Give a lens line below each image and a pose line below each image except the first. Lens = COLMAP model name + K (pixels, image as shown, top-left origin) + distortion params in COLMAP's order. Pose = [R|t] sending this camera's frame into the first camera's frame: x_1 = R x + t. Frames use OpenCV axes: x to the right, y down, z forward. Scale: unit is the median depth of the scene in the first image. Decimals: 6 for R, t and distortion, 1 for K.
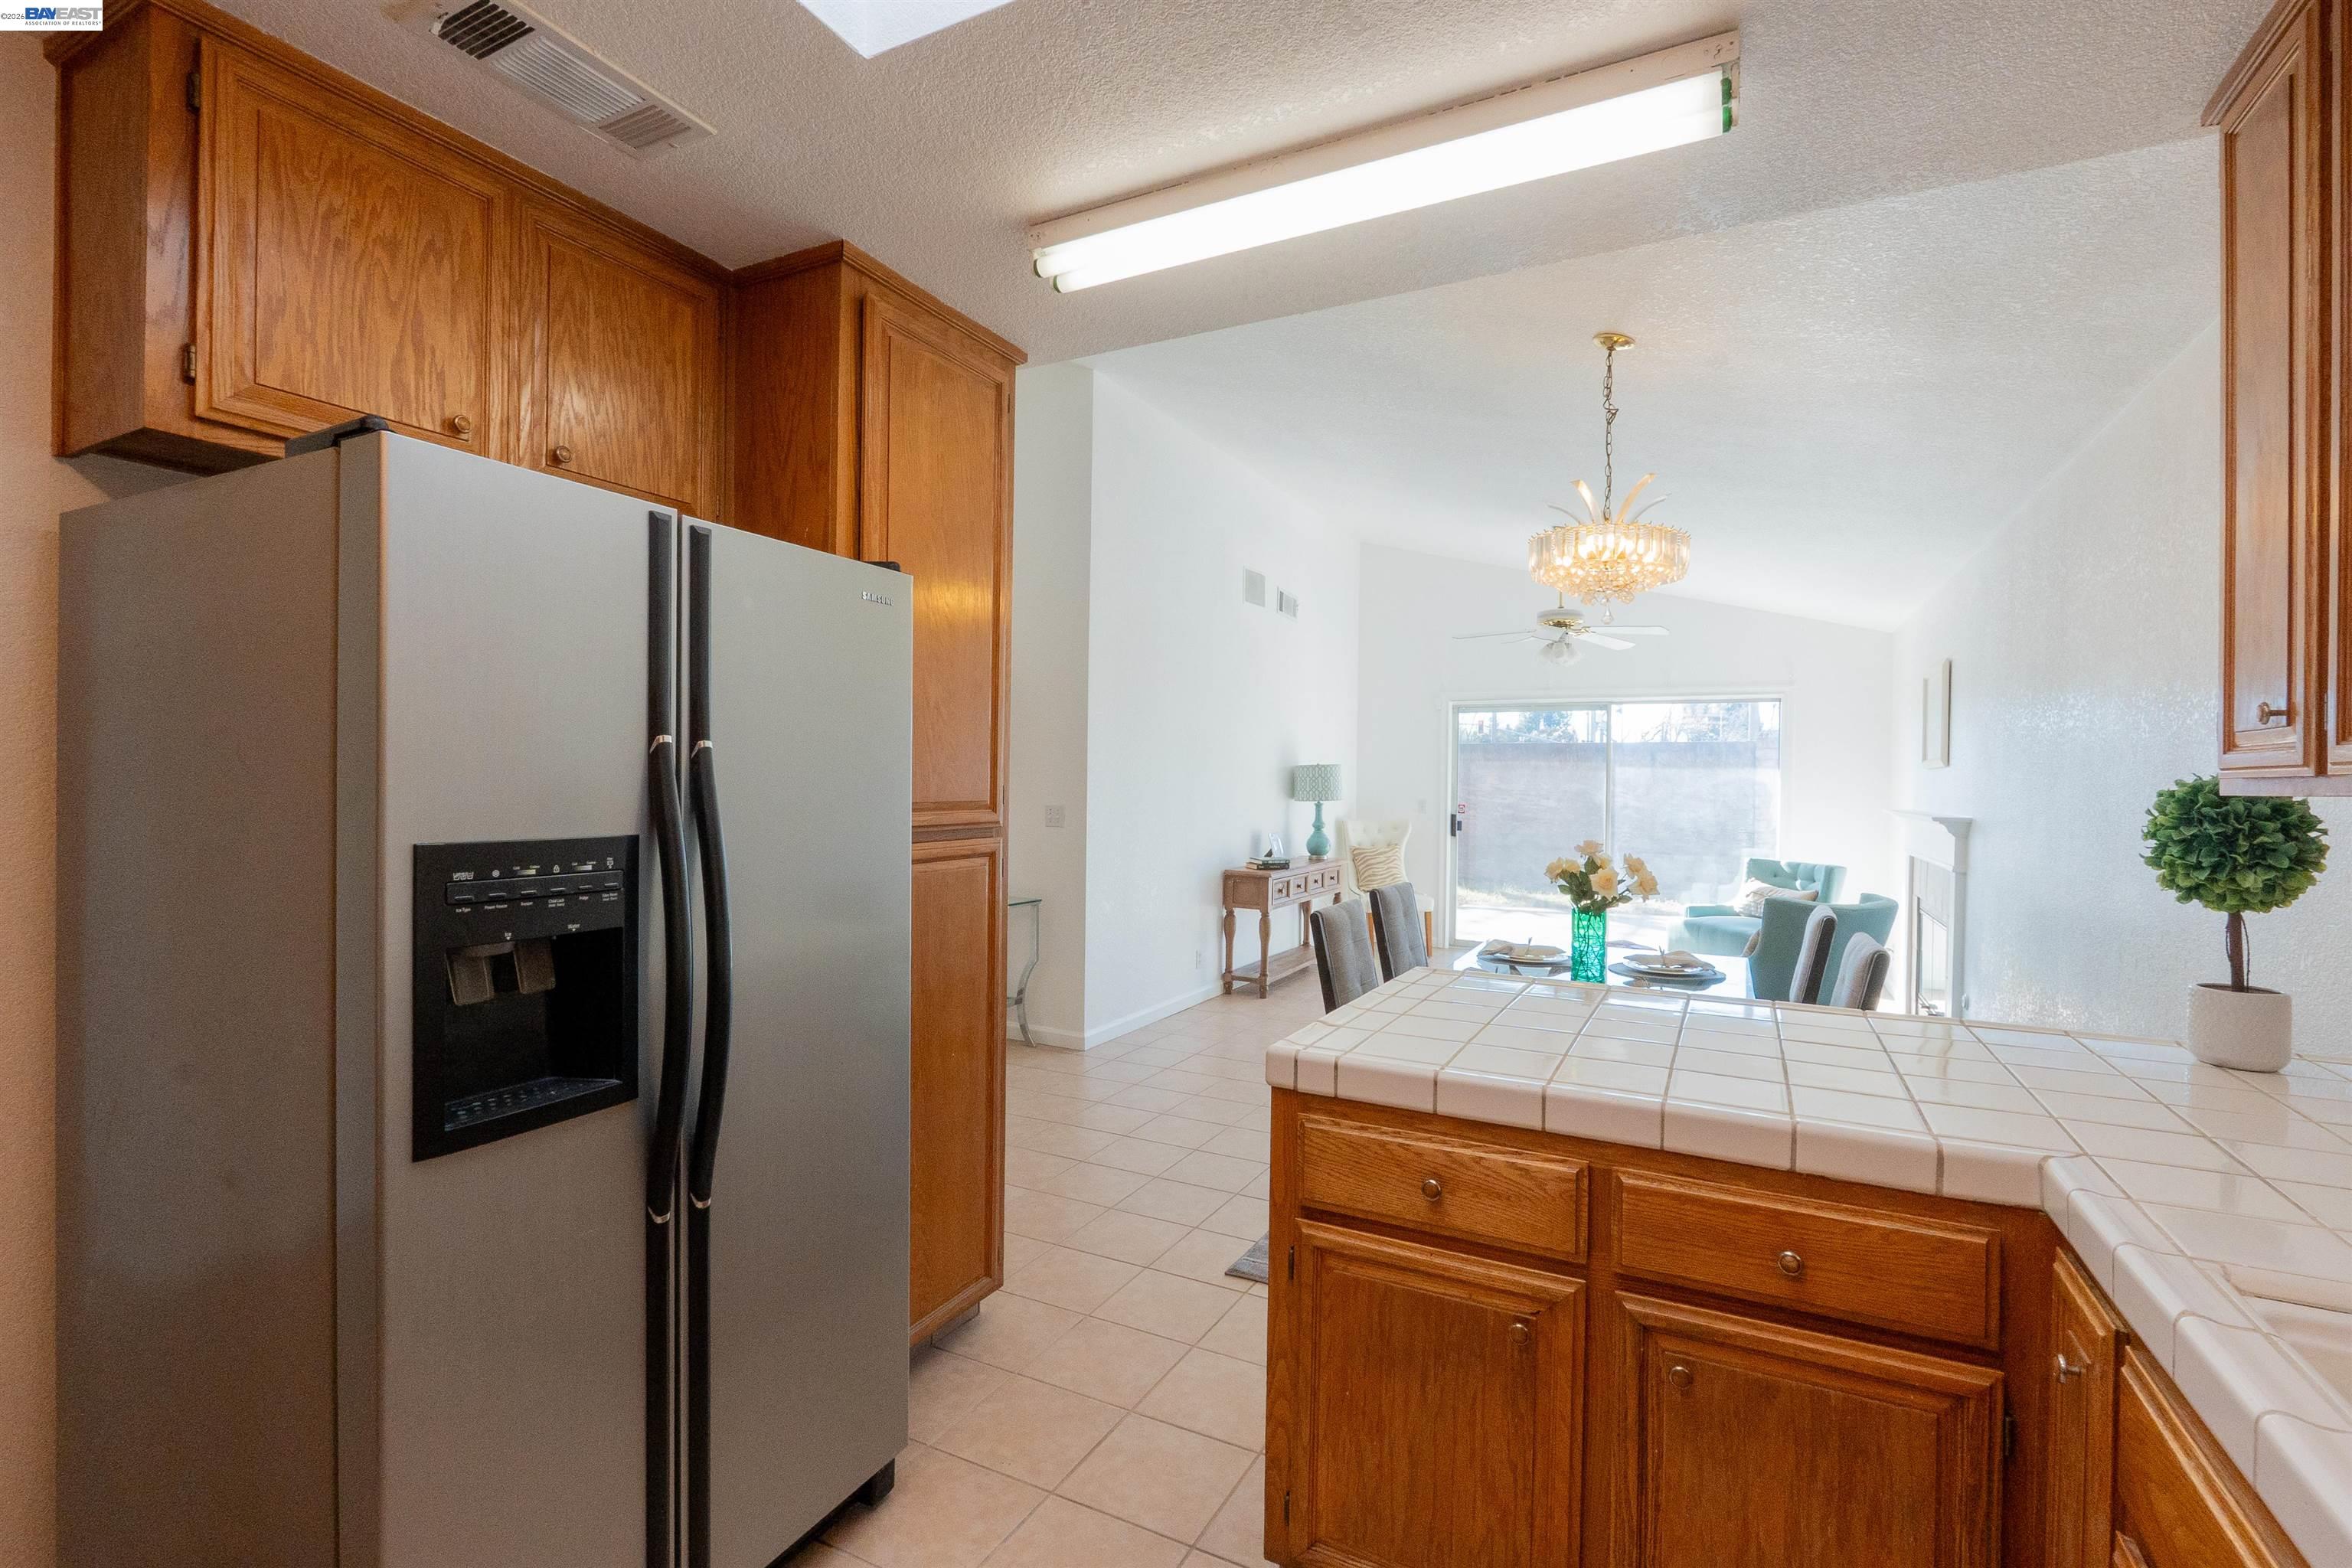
lens RADIAL K [[1063.9, 0, 1188.9], [0, 1063.9, 783.7], [0, 0, 1]] dist [-0.013582, 0.001033]
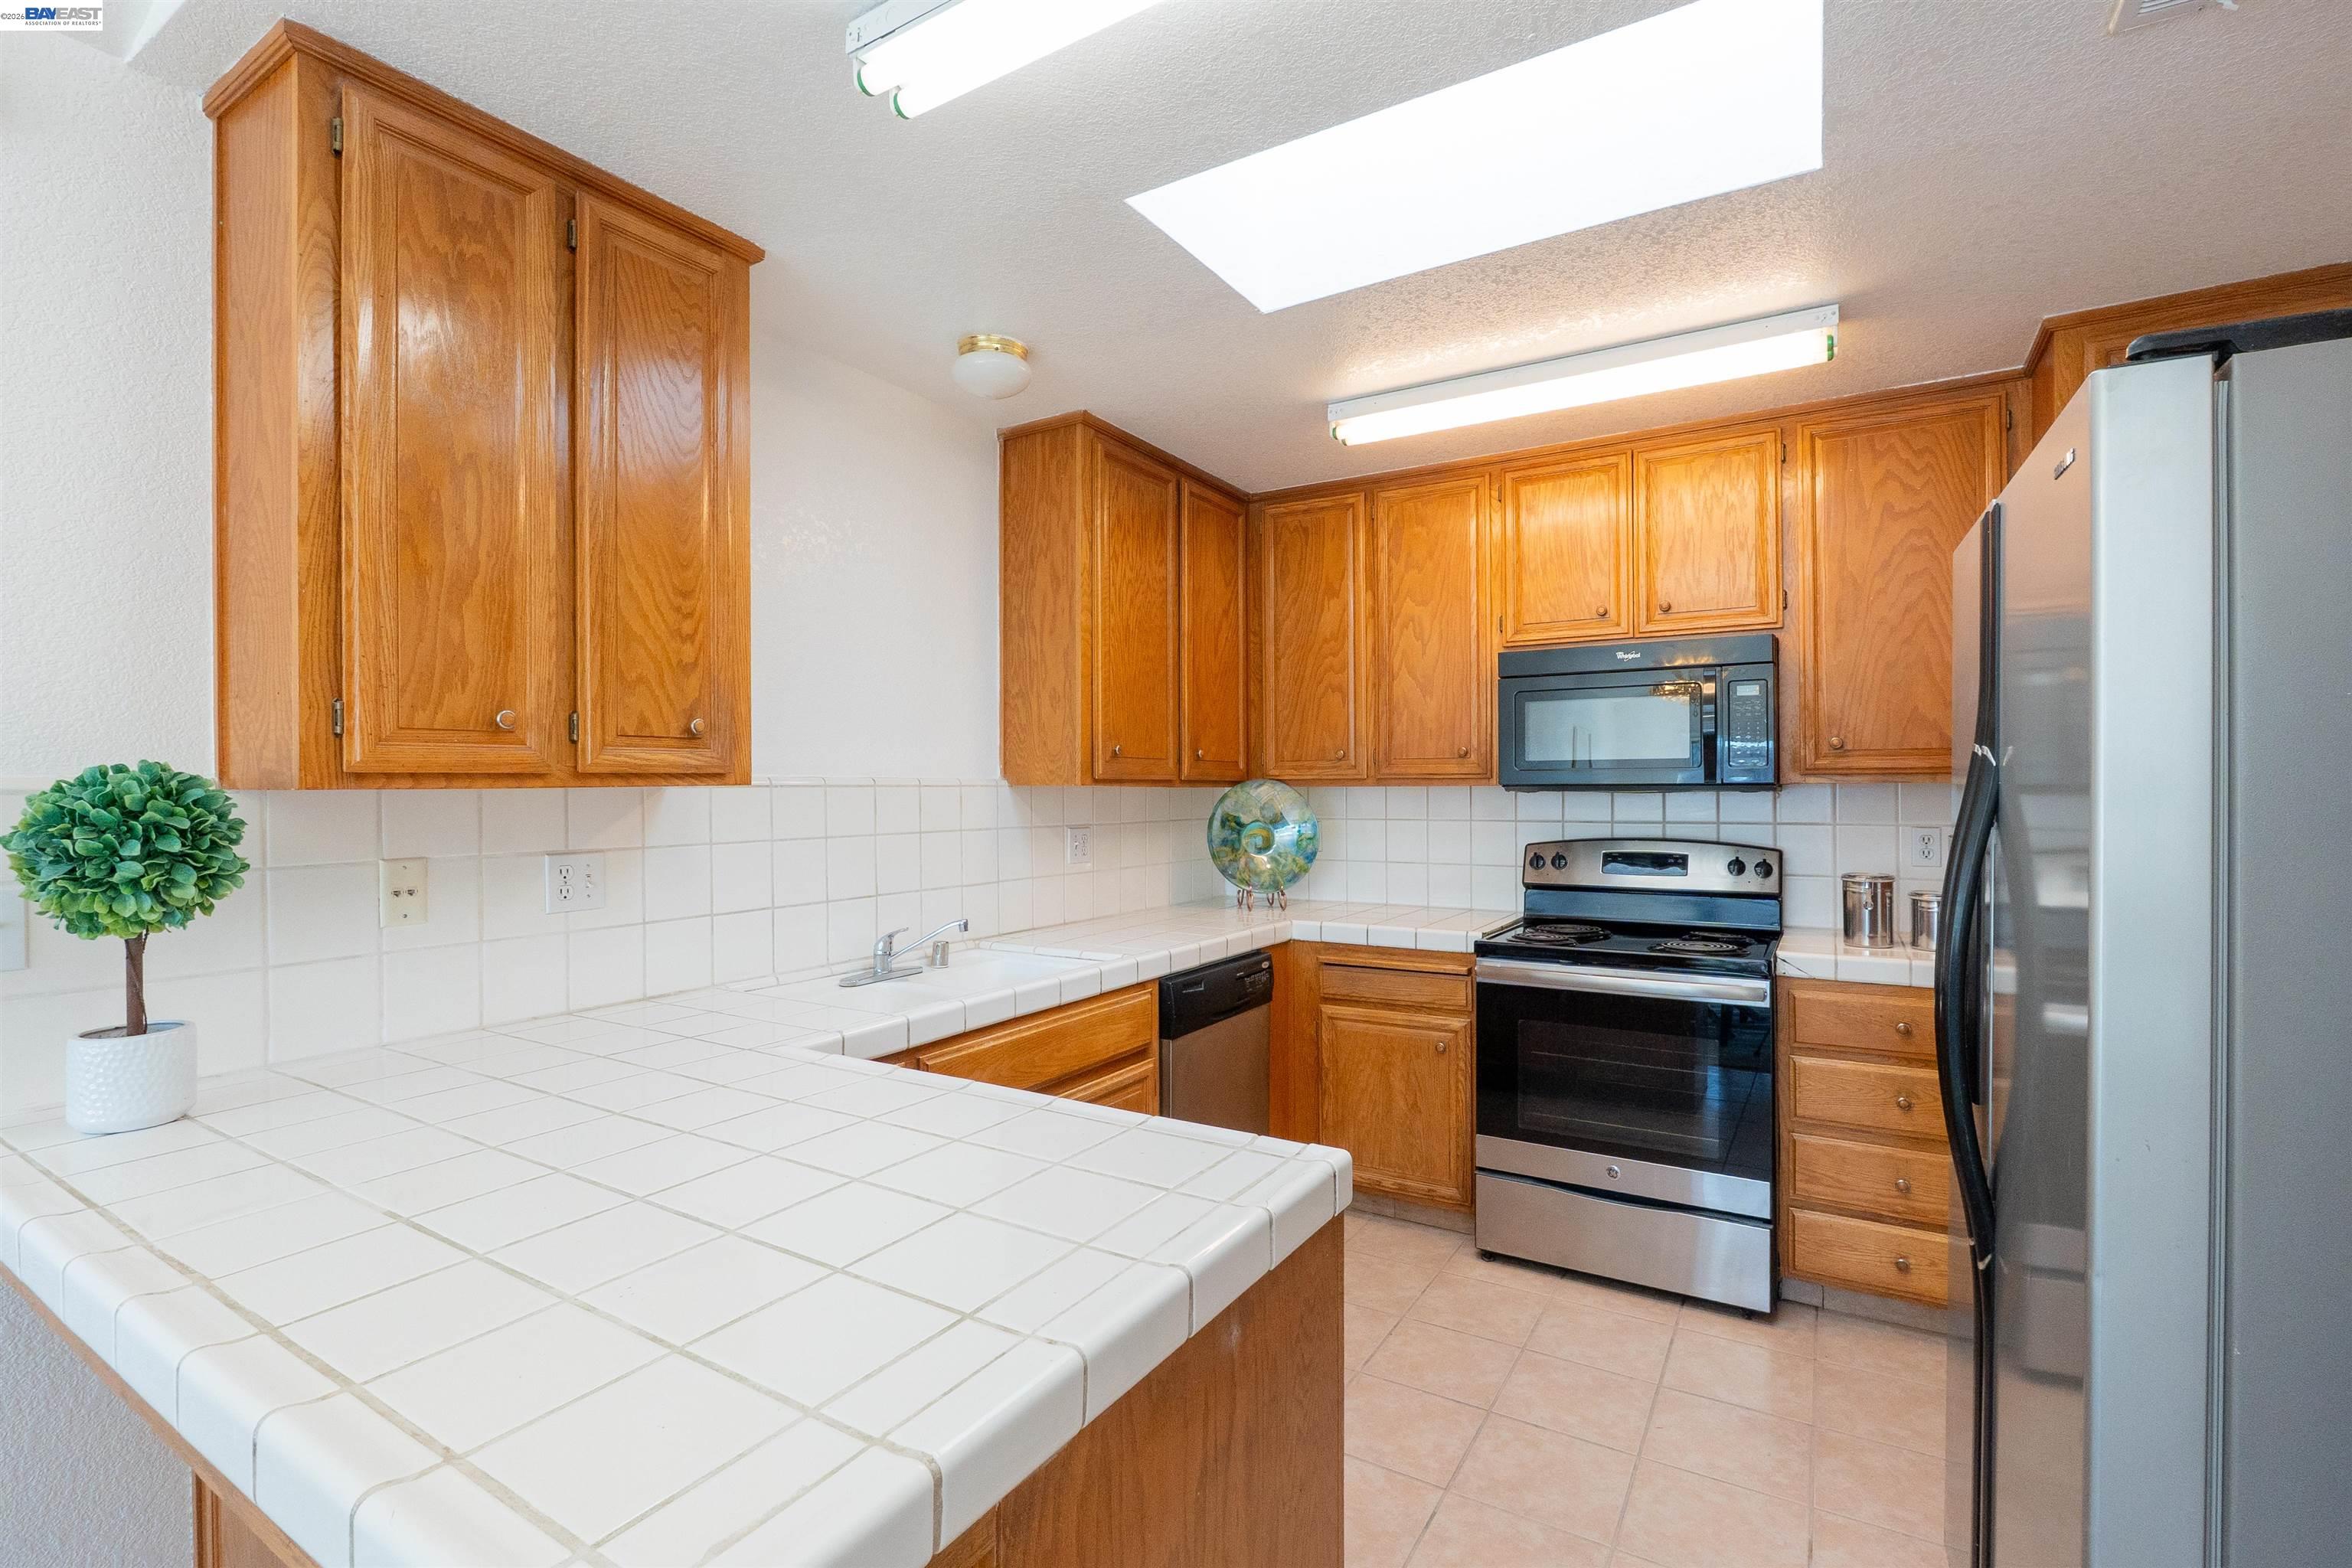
lens RADIAL K [[1063.9, 0, 1183.1], [0, 1063.9, 783.3], [0, 0, 1]] dist [-0.013582, 0.001033]
pose [[-0.997561, -0.009570, 0.069144, 0.148713], [-0.009712, 0.999951, -0.001714, -0.000204], [-0.069124, -0.002381, -0.997605, 1.825243]]
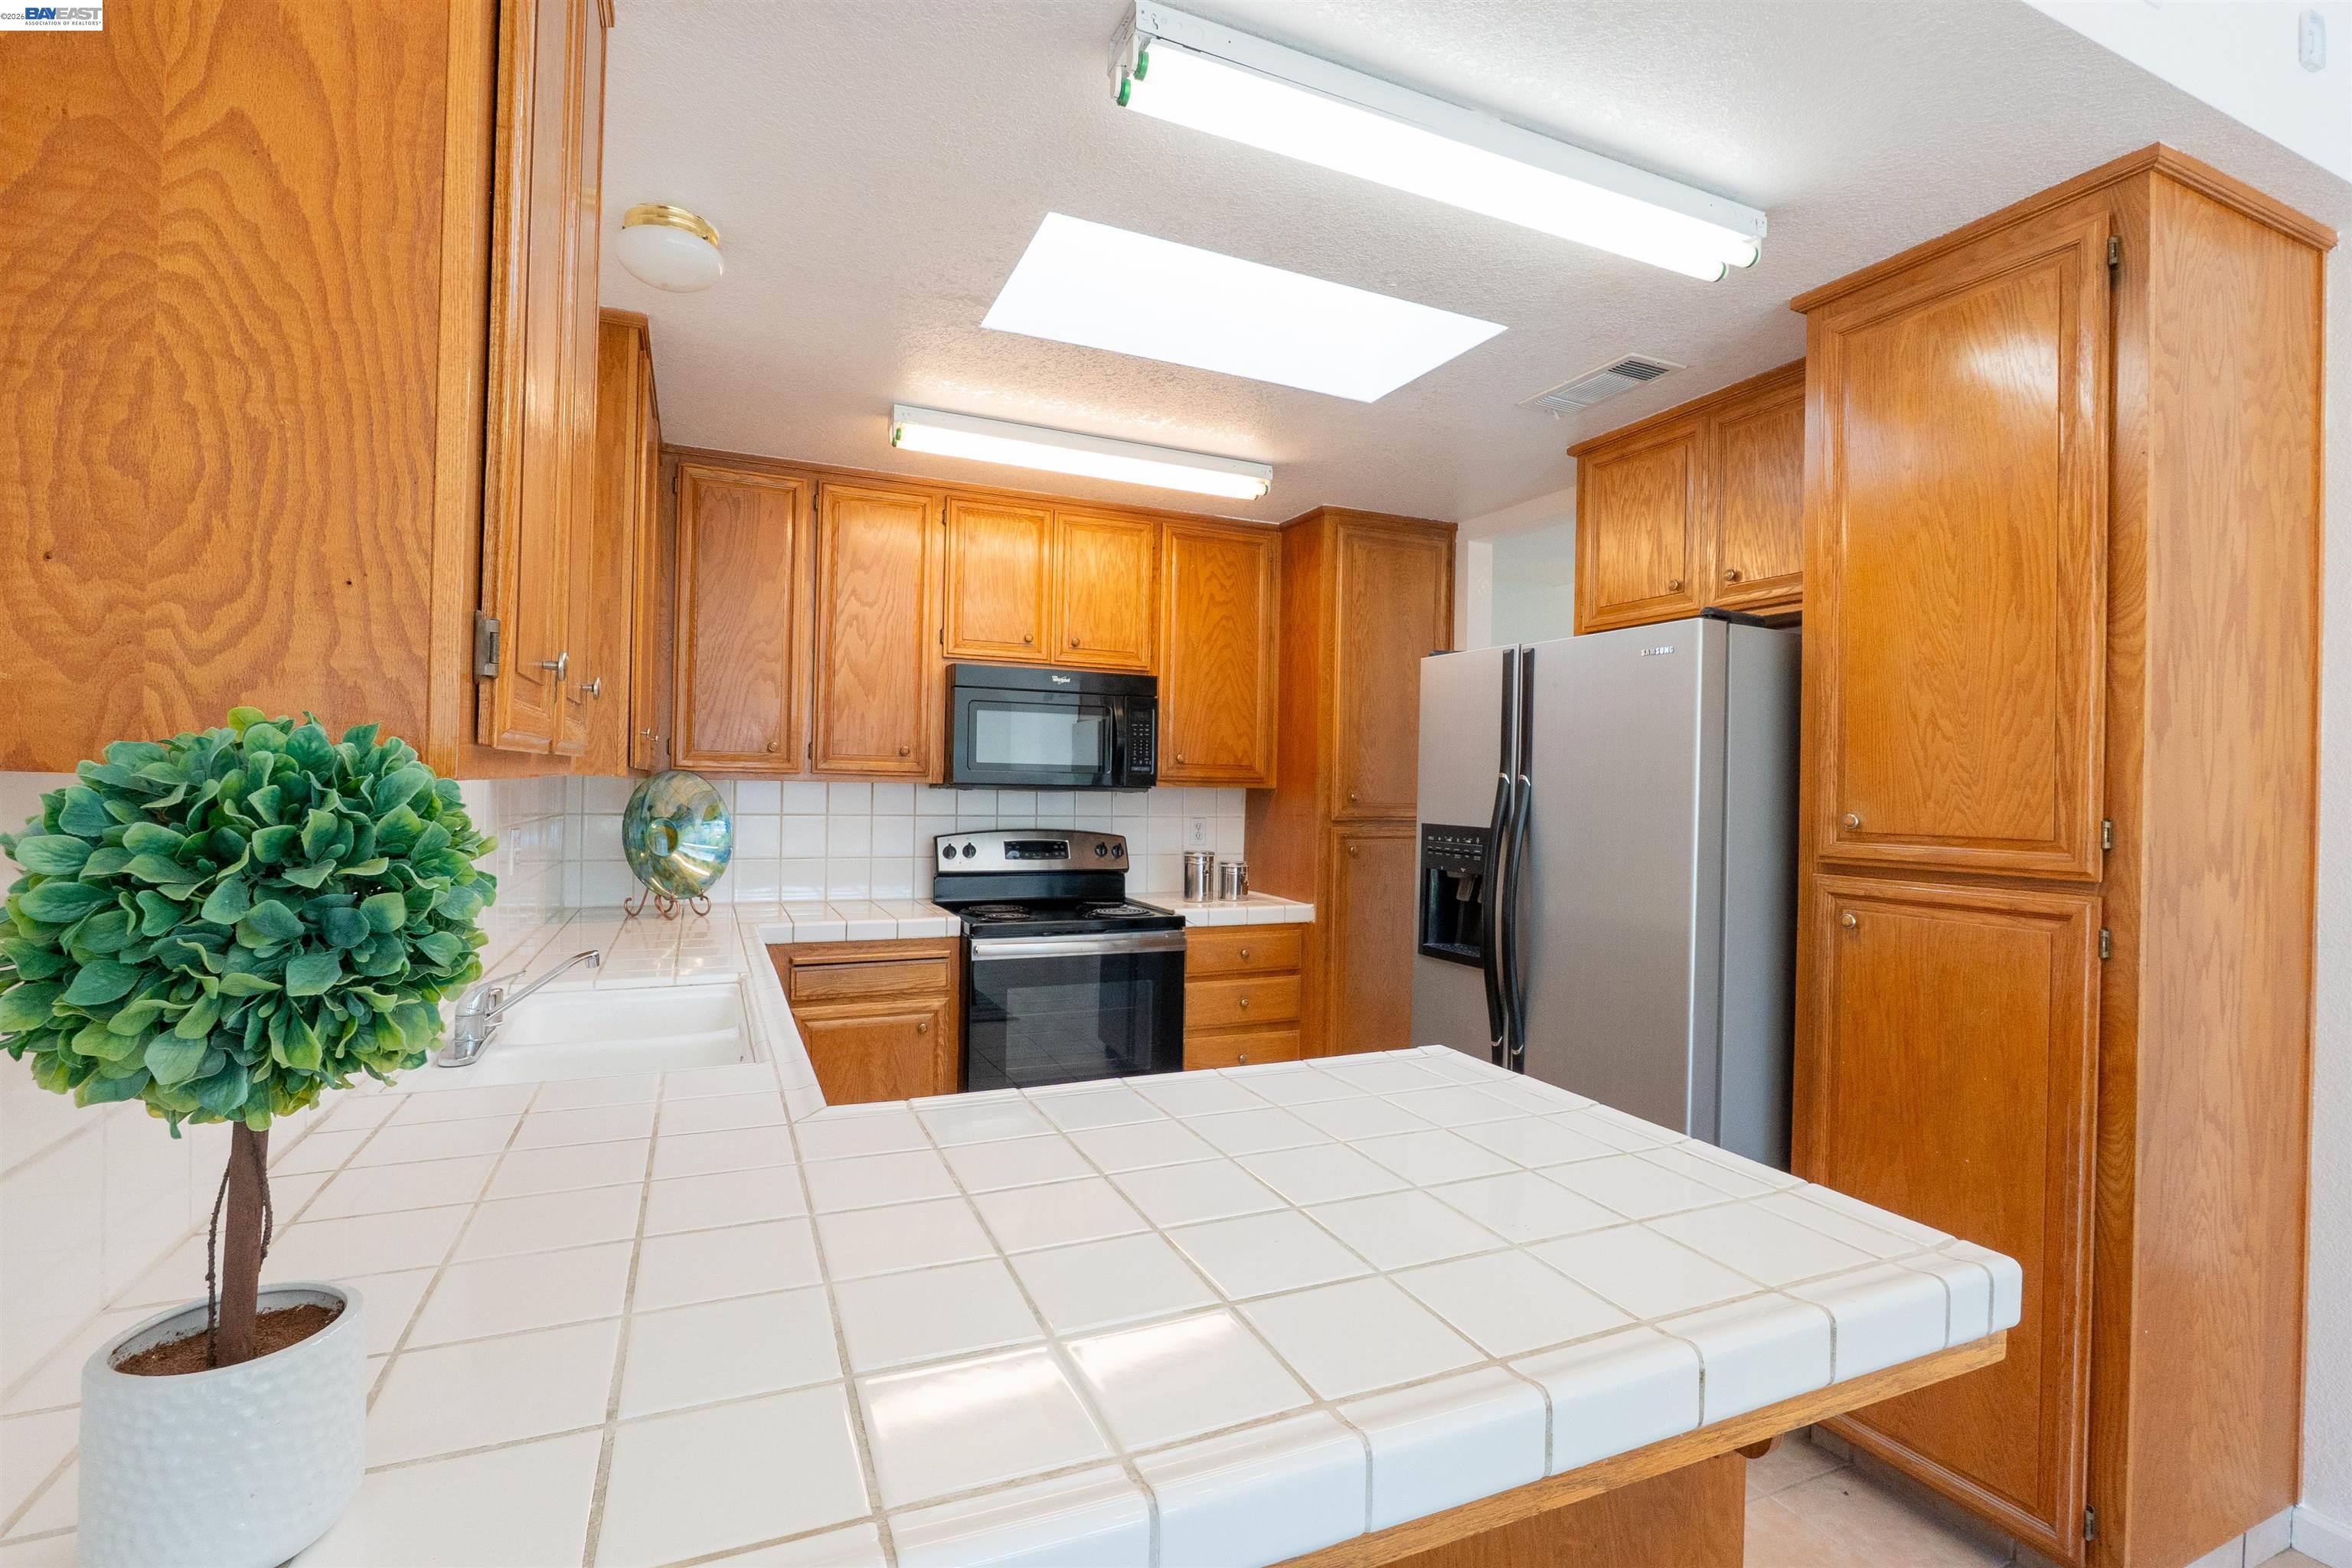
lens RADIAL K [[1063.9, 0, 1178.5], [0, 1063.9, 785.8], [0, 0, 1]] dist [-0.013582, 0.001033]
pose [[-0.623230, -0.025219, -0.781632, 1.131720], [-0.028804, 0.999542, -0.009283, 0.005702], [0.781508, 0.016729, -0.623671, 1.532040]]
